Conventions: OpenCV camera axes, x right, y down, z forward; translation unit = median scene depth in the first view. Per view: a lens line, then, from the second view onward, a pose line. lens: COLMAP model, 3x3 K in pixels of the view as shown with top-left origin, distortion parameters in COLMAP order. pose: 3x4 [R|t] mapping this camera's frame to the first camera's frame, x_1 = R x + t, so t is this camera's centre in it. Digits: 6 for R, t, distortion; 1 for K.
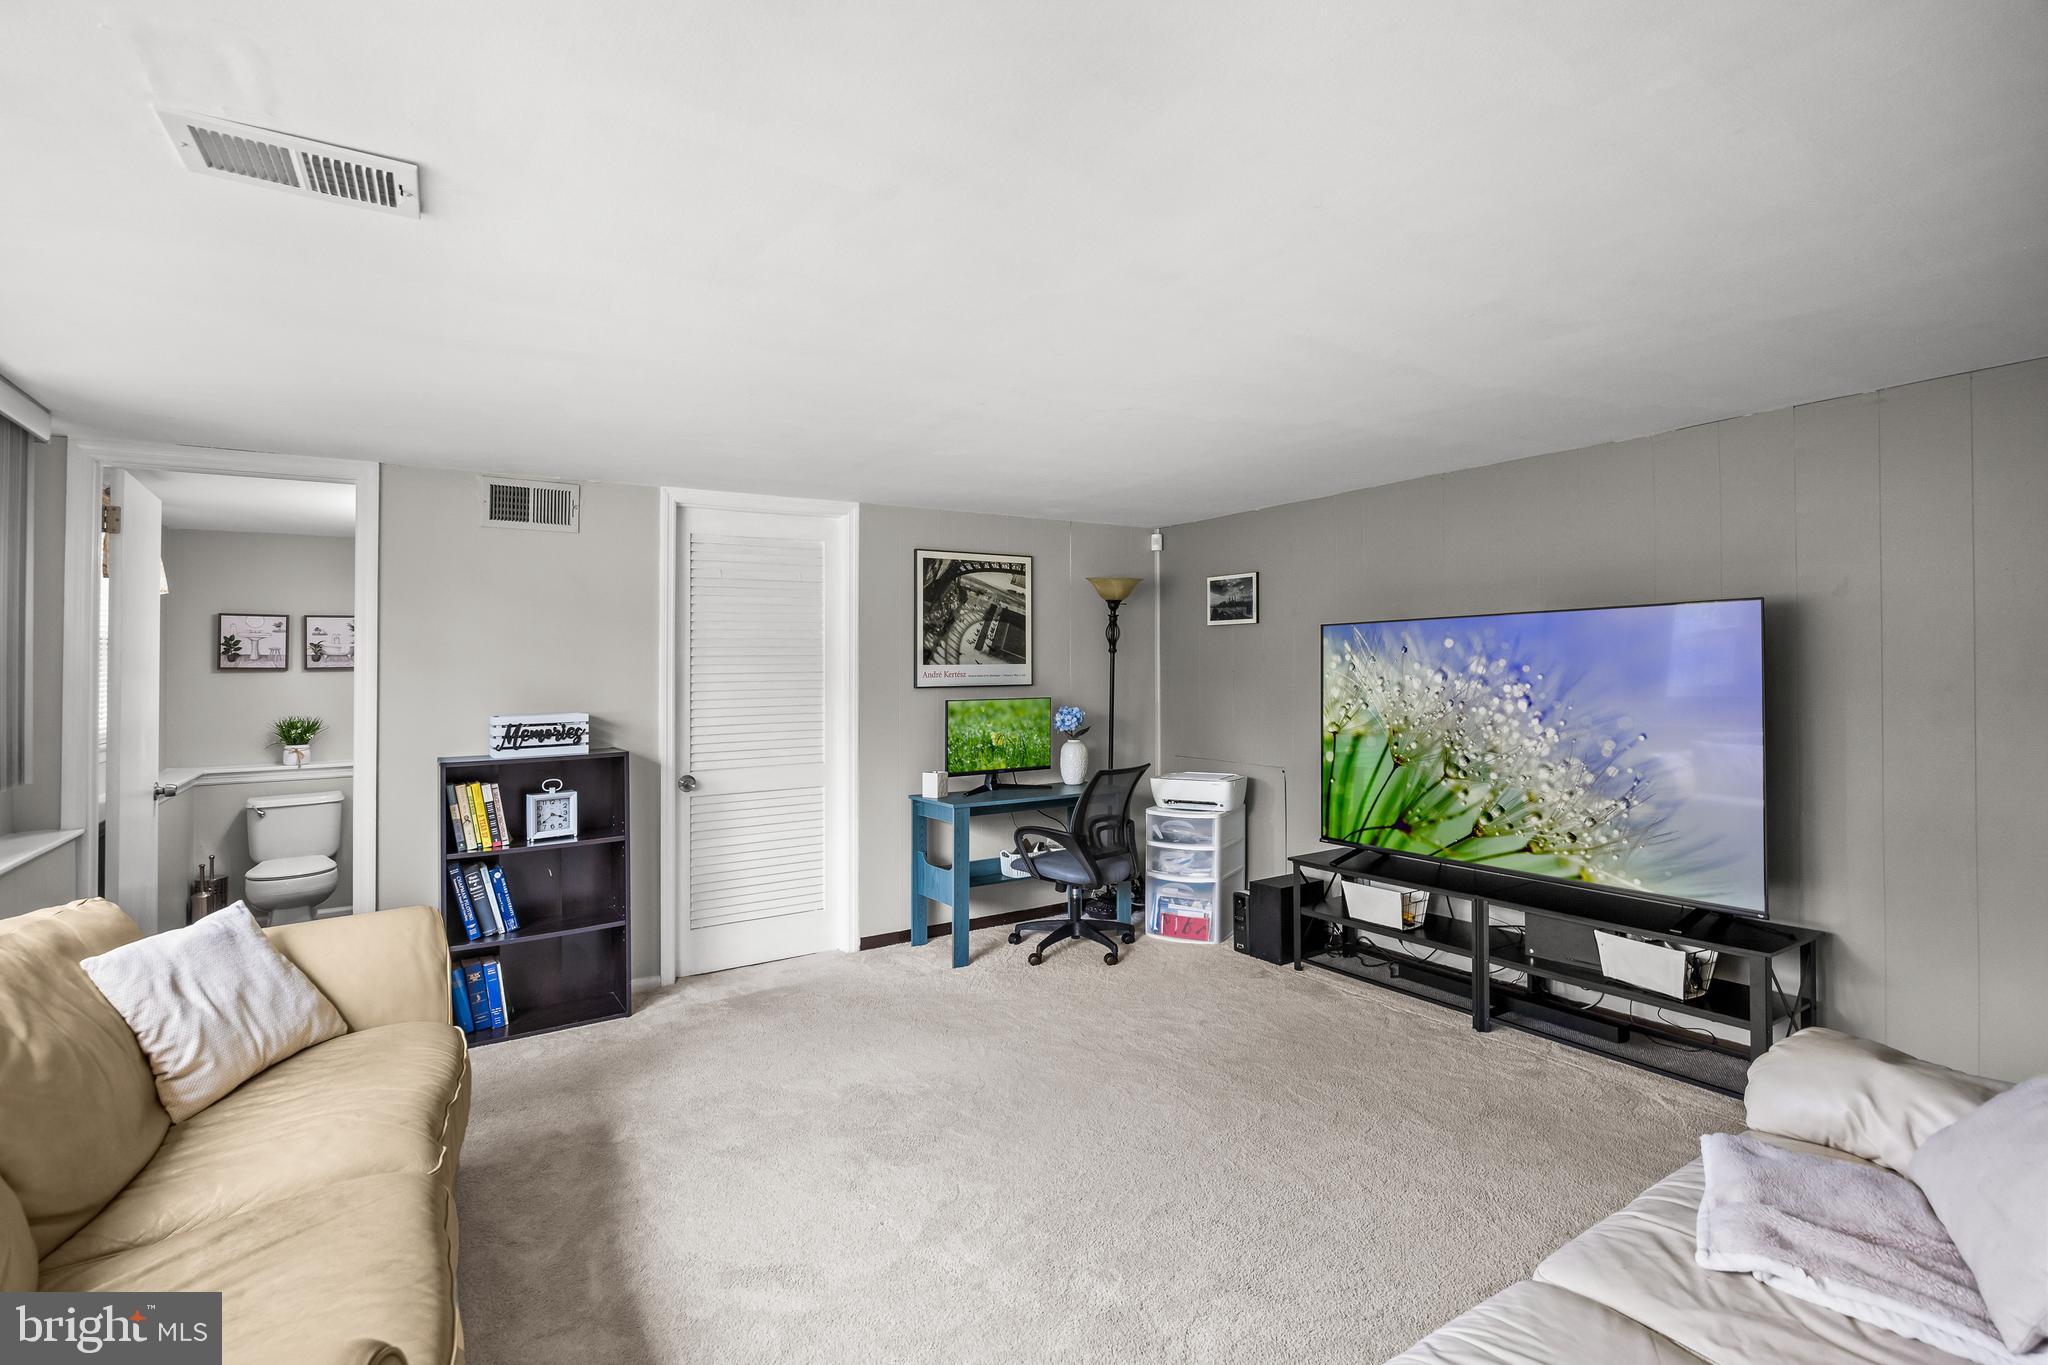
lens RADIAL K [[971.3, 0, 1021.0], [0, 971.3, 670.5], [0, 0, 1]] dist [-0.002474, -0.000156]
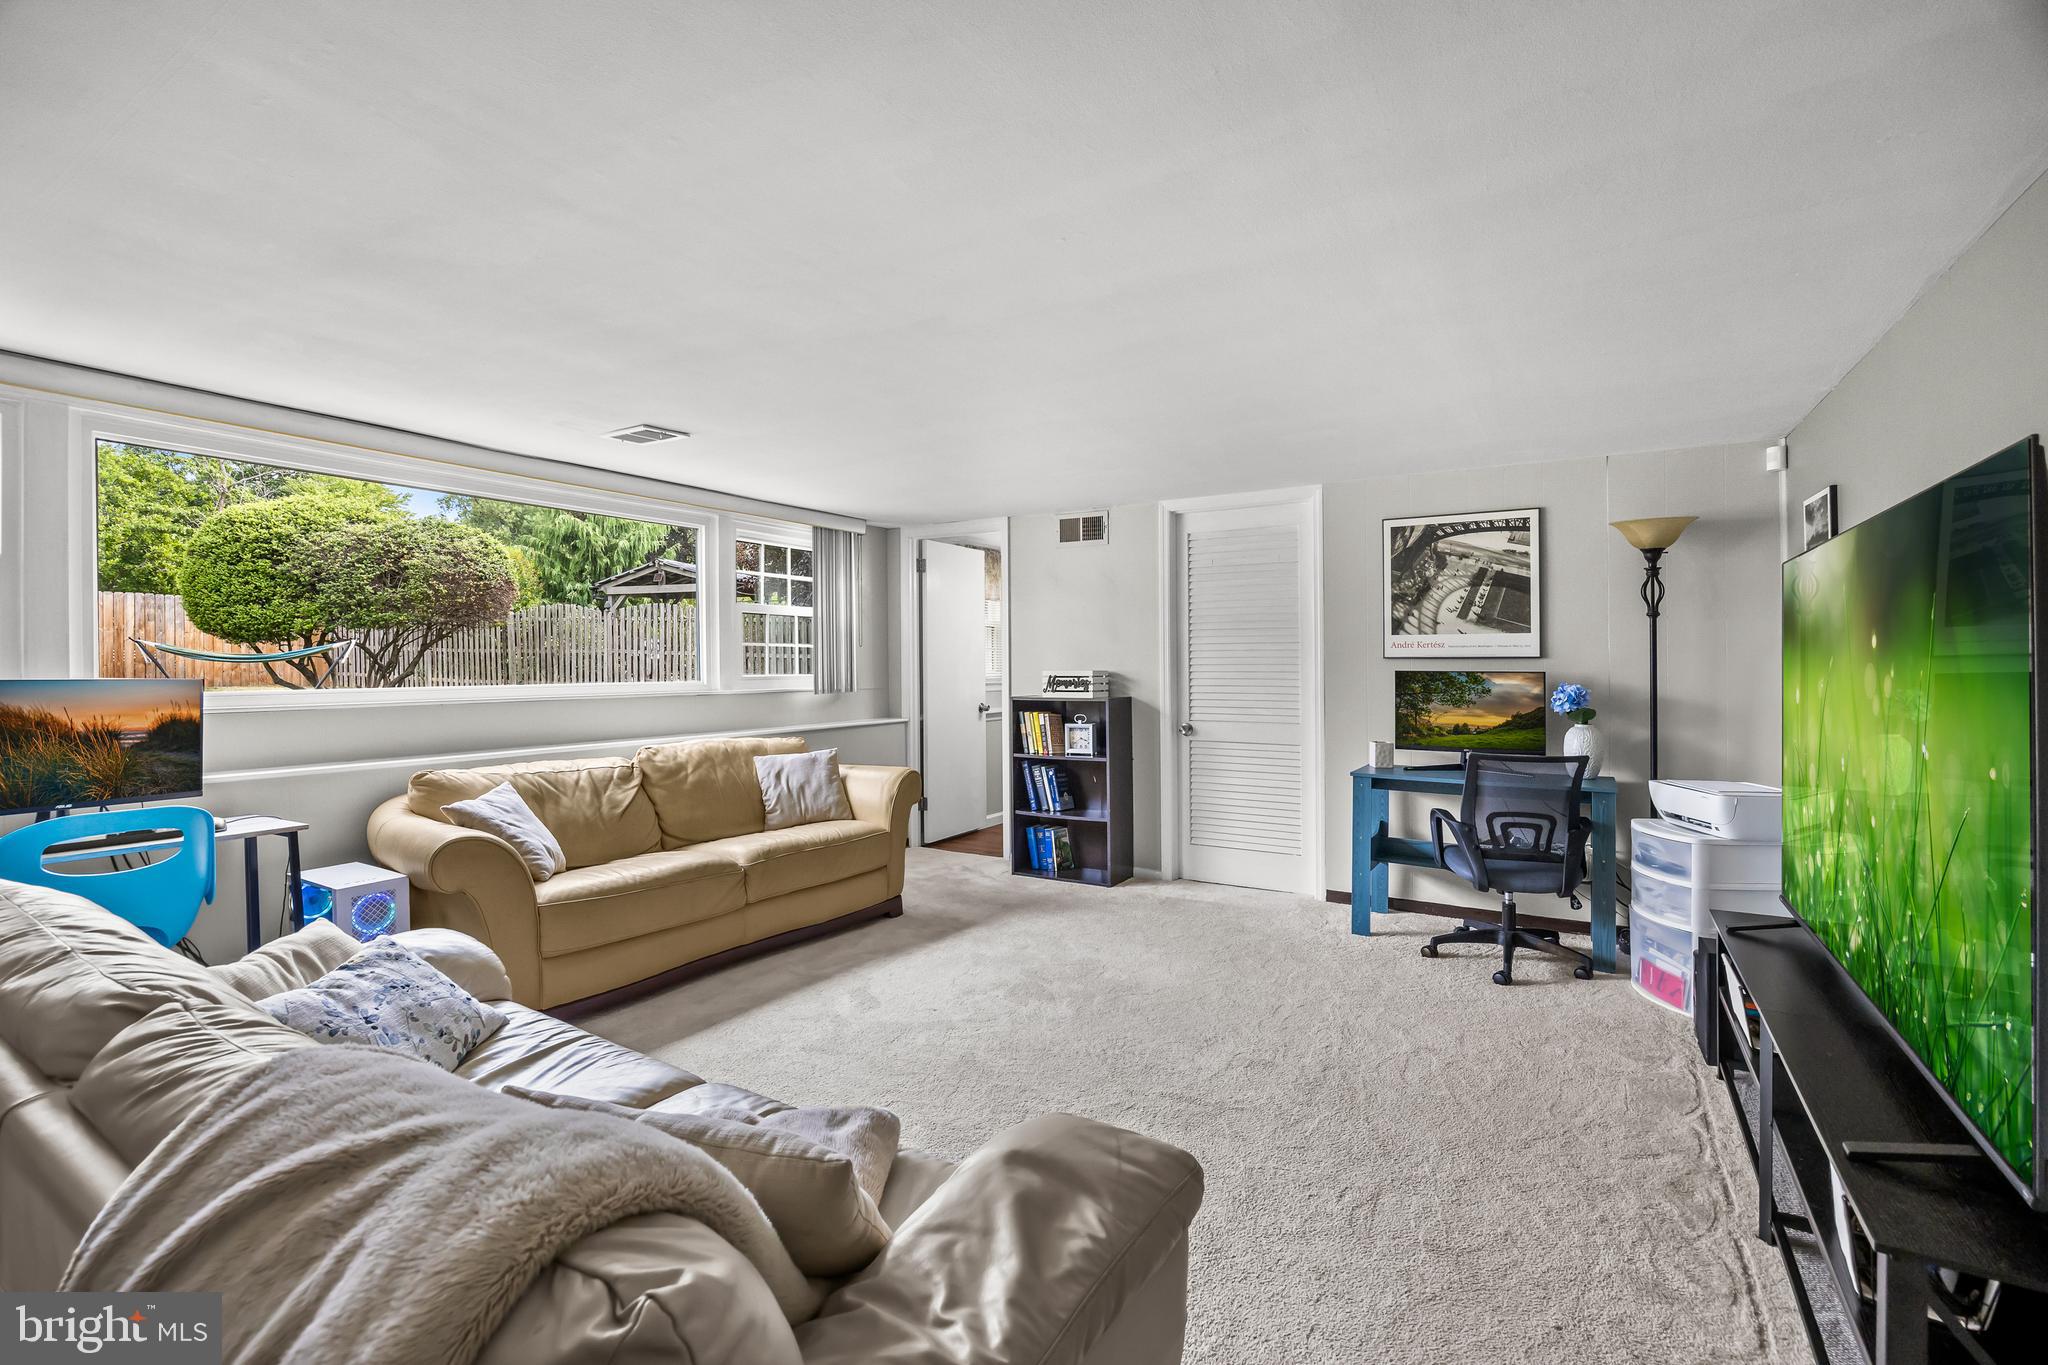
lens RADIAL K [[884.5, 0, 1027.0], [0, 884.5, 670.8], [0, 0, 1]] dist [-0.019425, -0.000174]
pose [[0.437208, 0.023487, -0.899054, 0.559081], [-0.005638, 0.999711, 0.023375, 0.012038], [0.899343, -0.005150, 0.437214, 0.275100]]
